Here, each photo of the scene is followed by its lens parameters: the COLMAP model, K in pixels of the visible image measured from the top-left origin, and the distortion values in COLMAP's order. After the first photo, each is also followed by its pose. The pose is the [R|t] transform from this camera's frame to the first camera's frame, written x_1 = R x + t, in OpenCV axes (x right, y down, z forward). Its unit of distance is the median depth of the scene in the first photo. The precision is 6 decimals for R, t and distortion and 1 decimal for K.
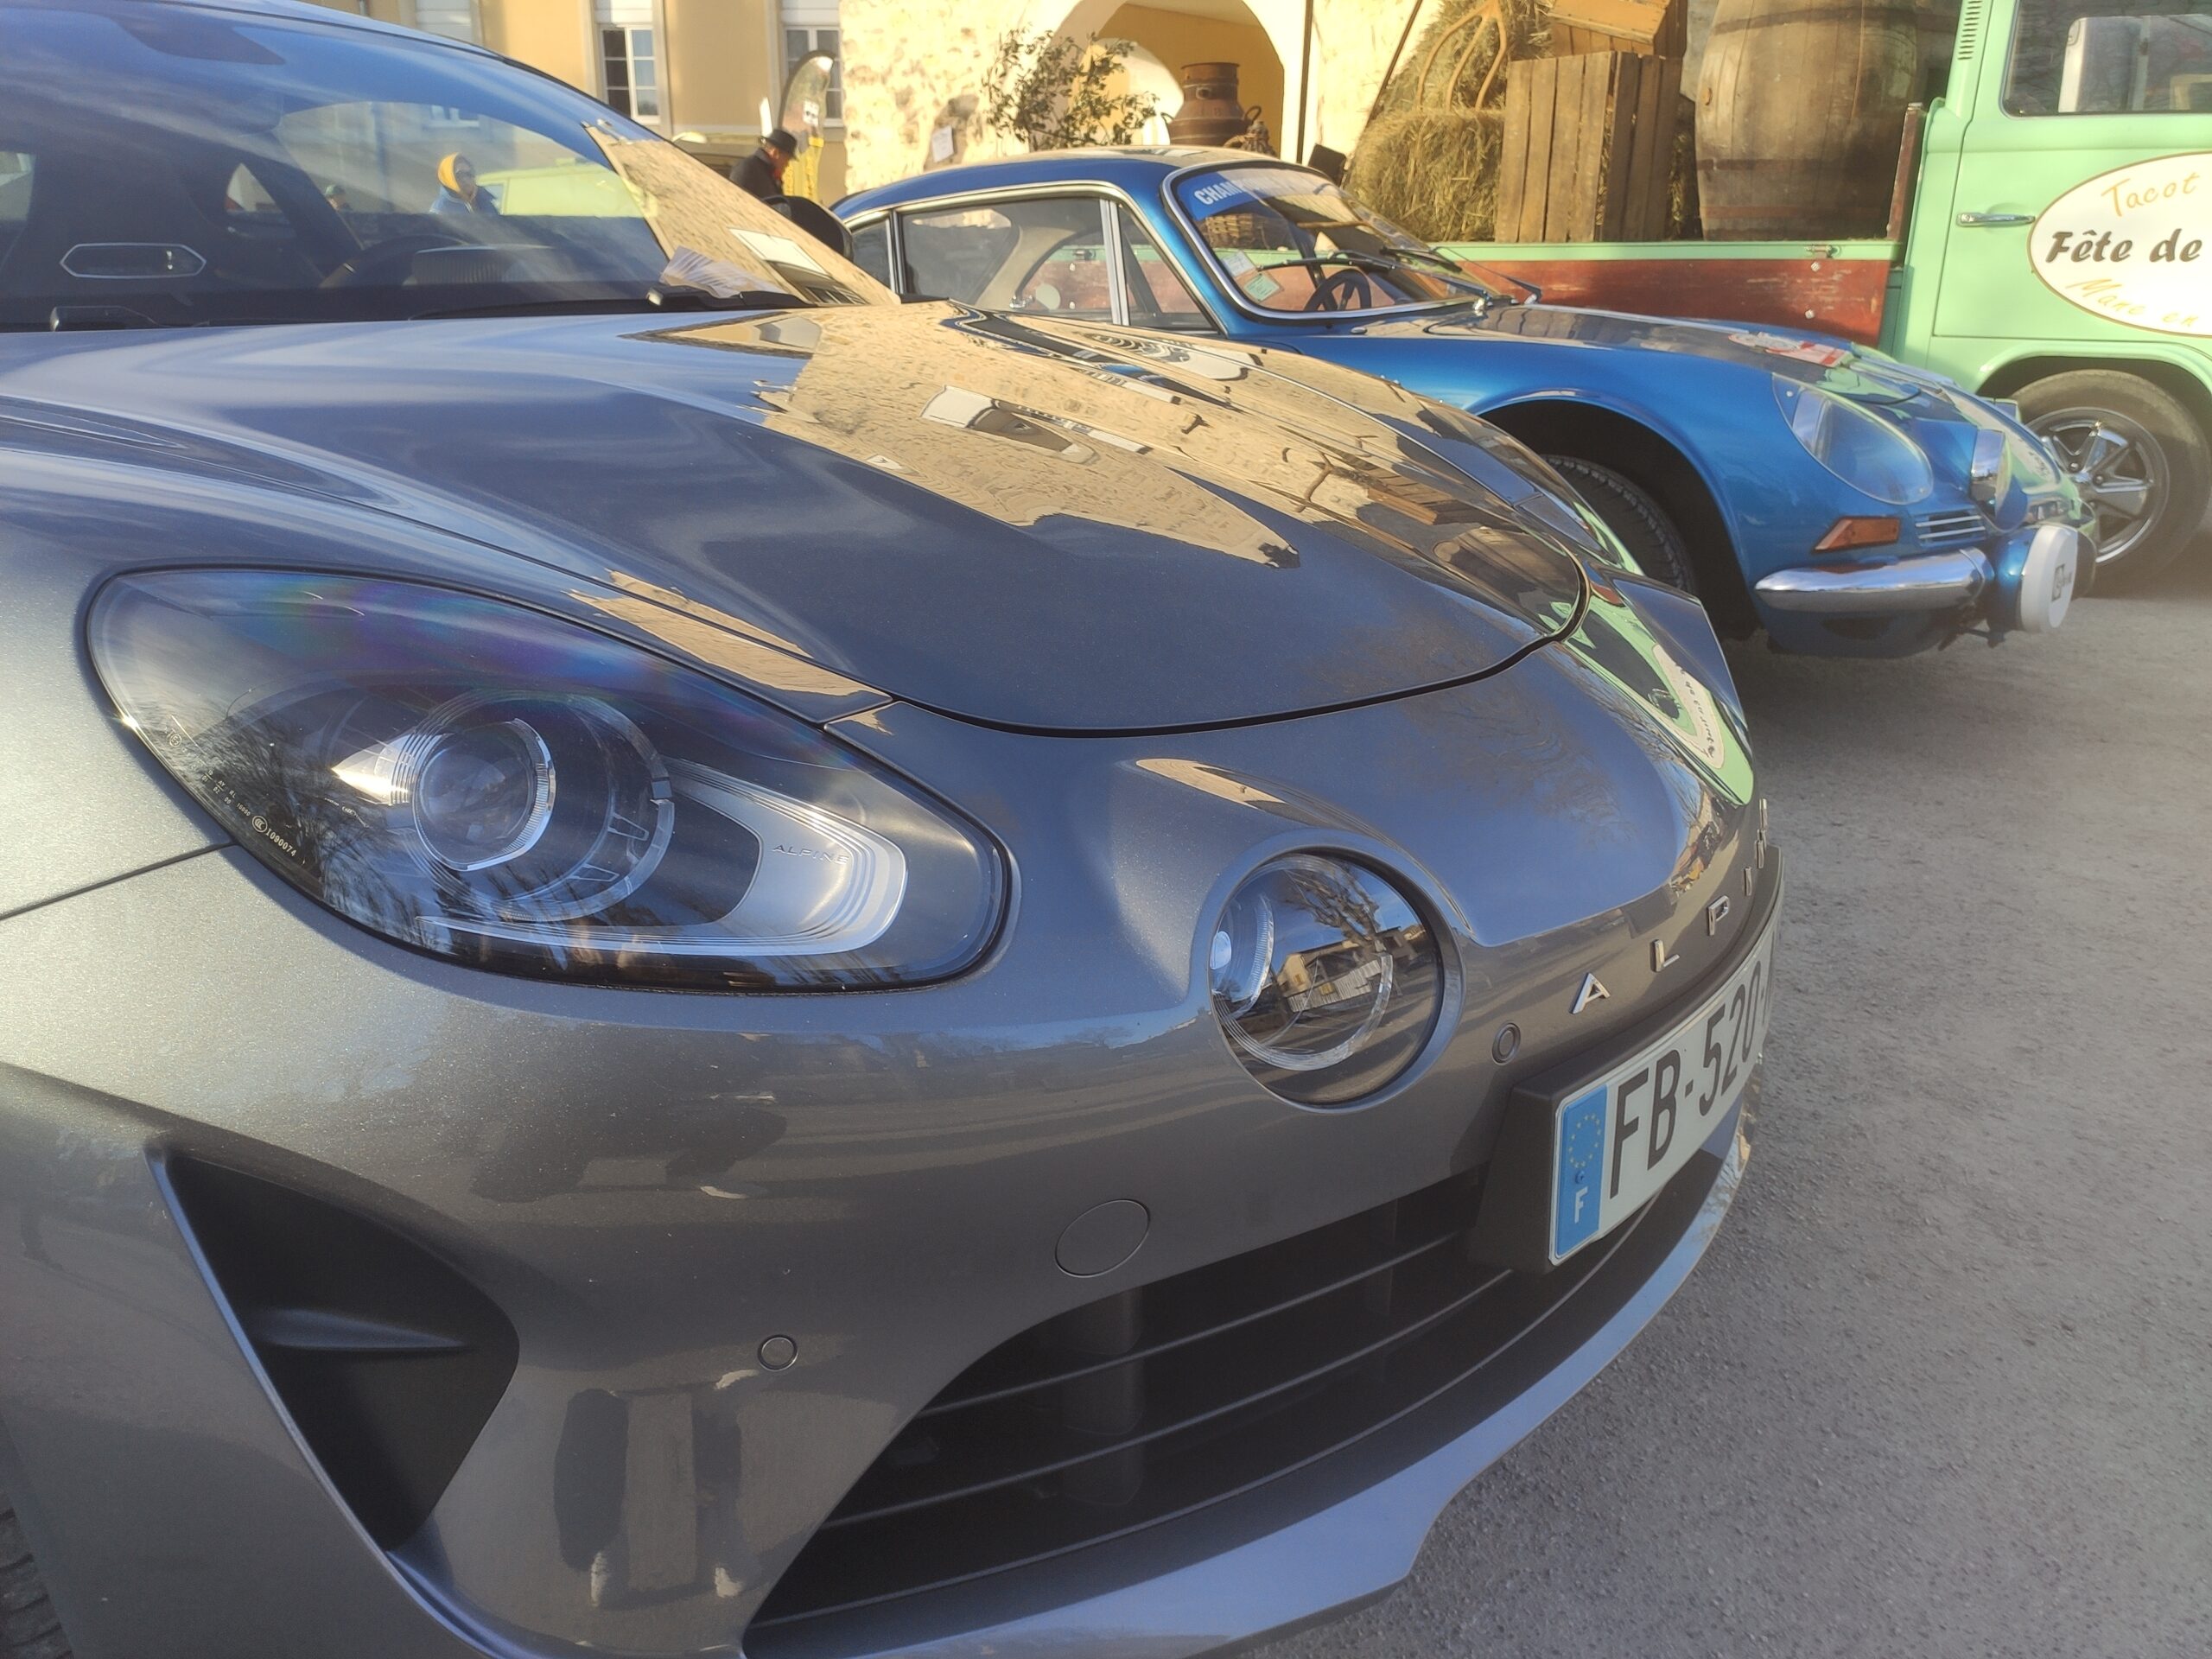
lens RADIAL K [[1774.2, 0, 1106.0], [0, 1774.2, 829.5], [0, 0, 1]] dist [0.126231, -0.172276]
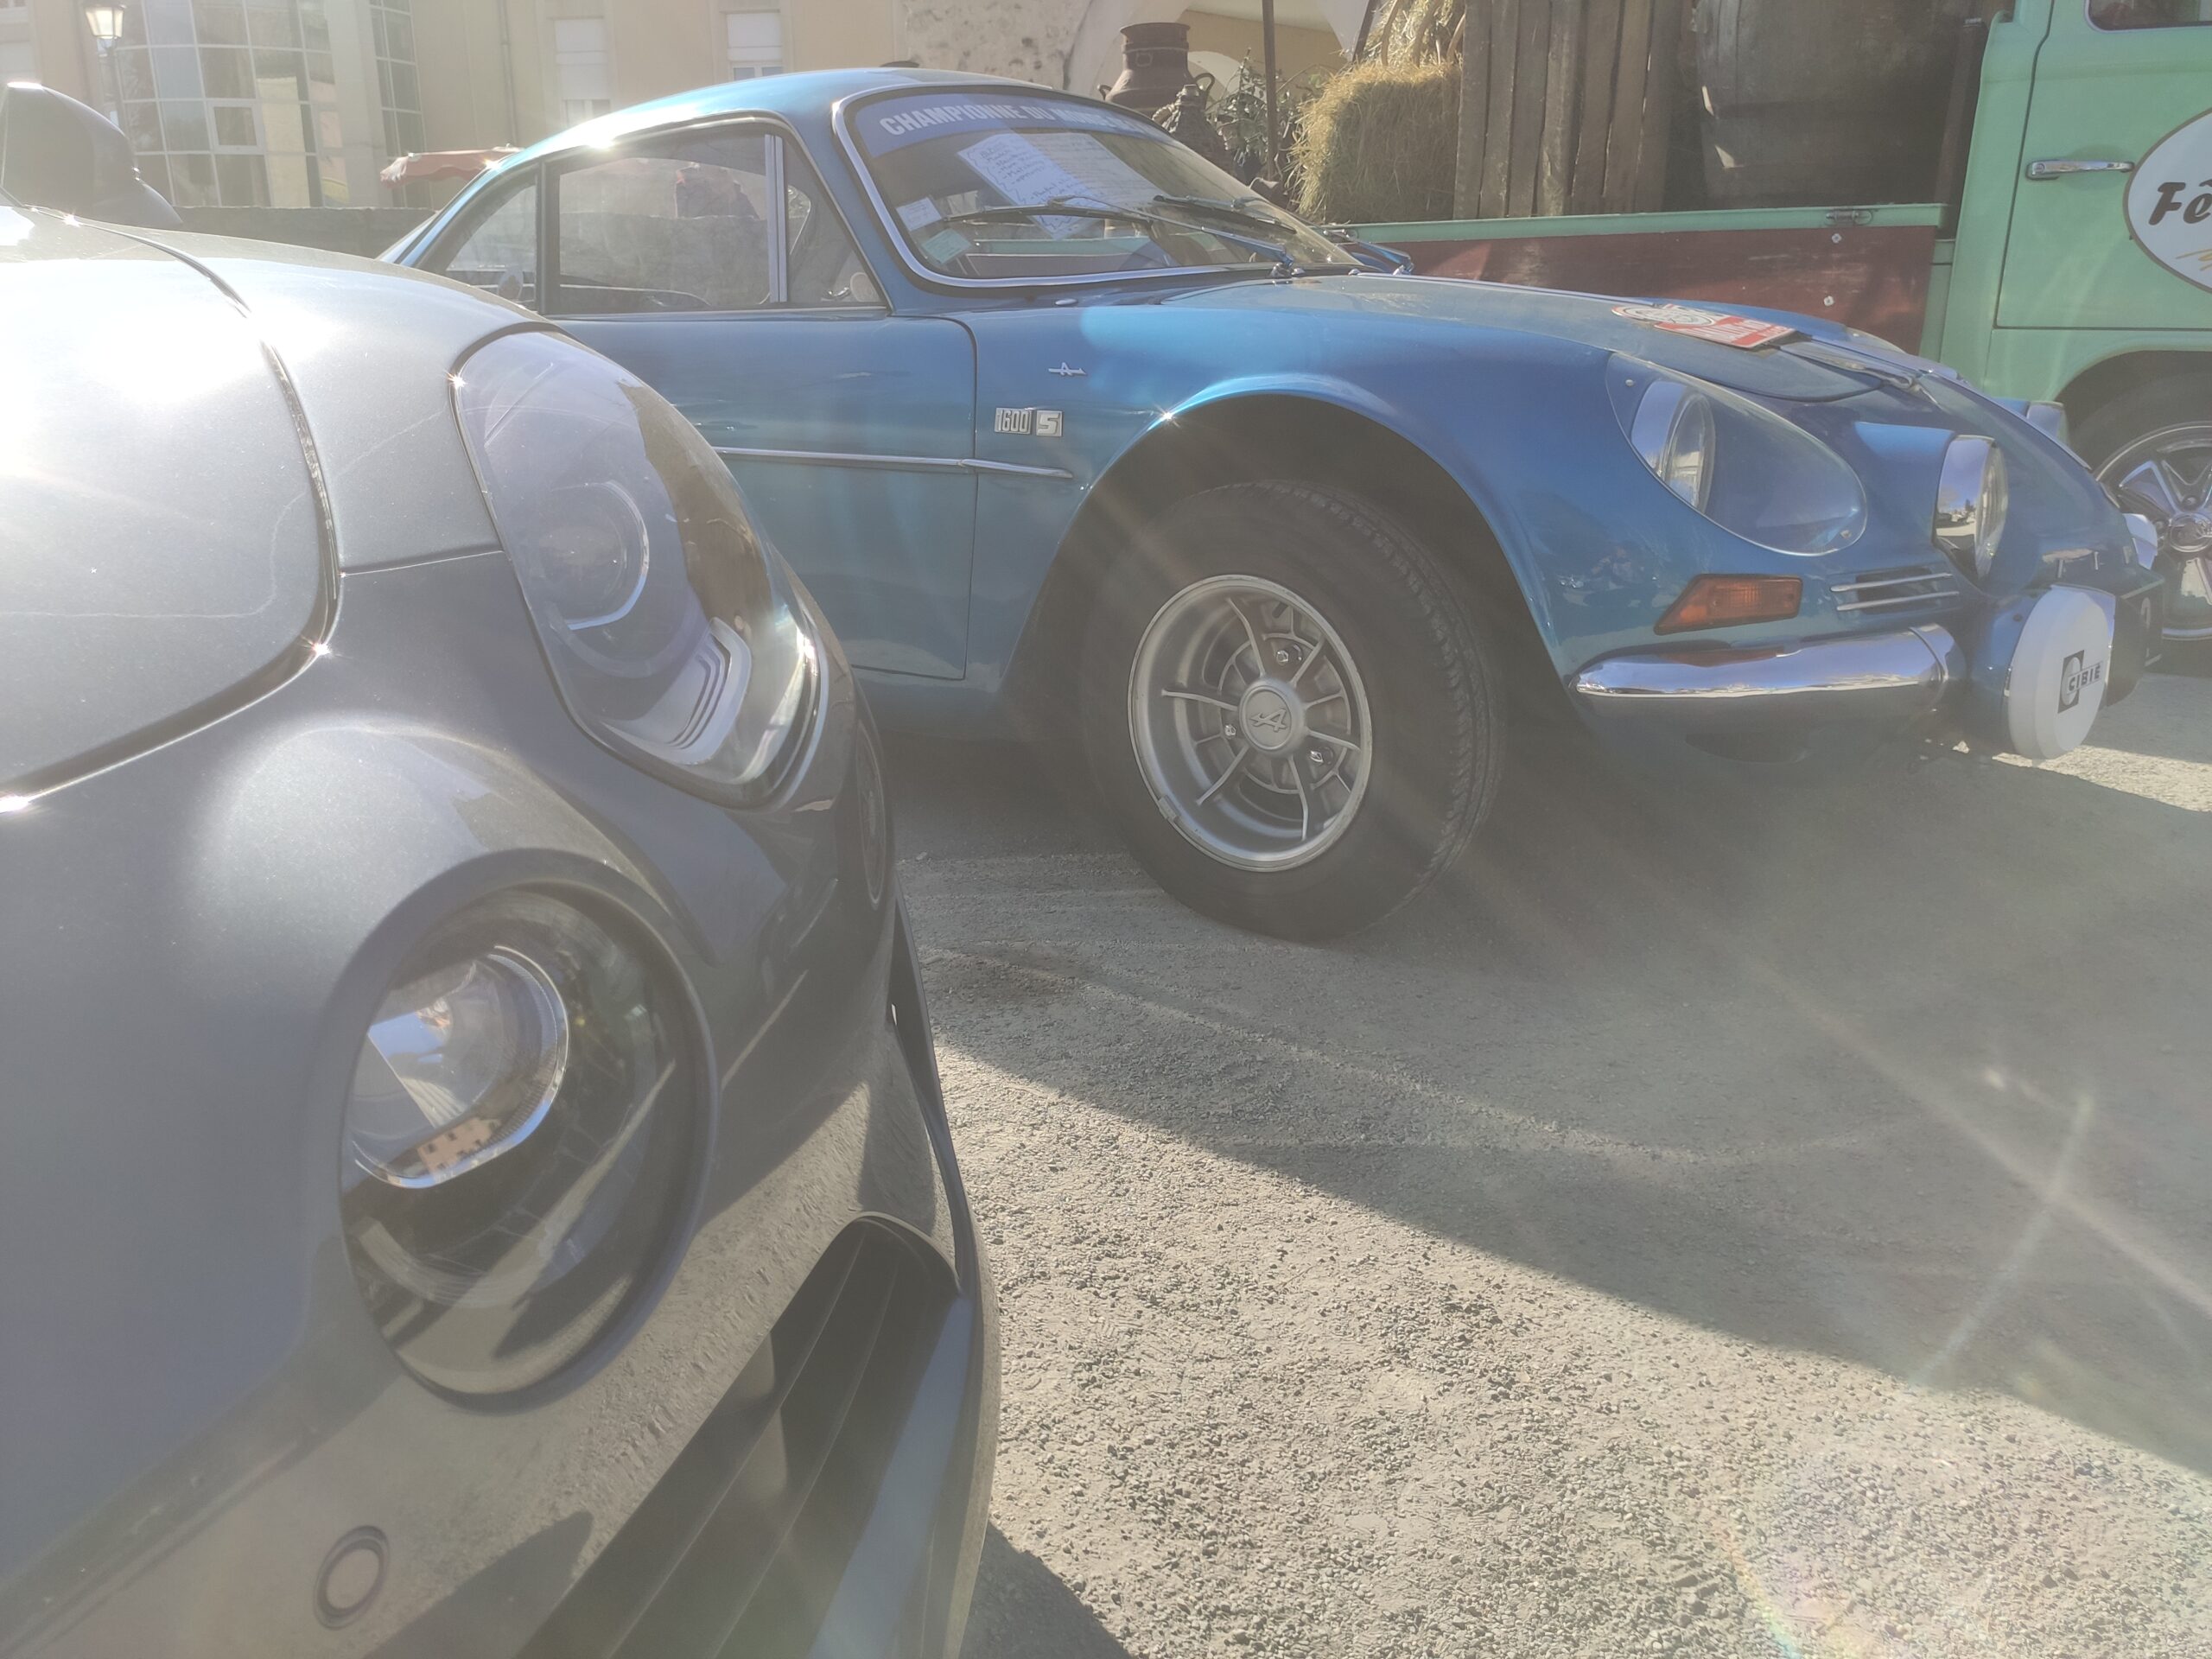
lens RADIAL K [[1774.2, 0, 1106.0], [0, 1774.2, 829.5], [0, 0, 1]] dist [0.126231, -0.172276]
pose [[0.994770, 0.020693, -0.100022, 0.180292], [-0.022952, 0.999506, -0.021490, -0.044895], [0.099528, 0.023673, 0.994753, 0.241599]]
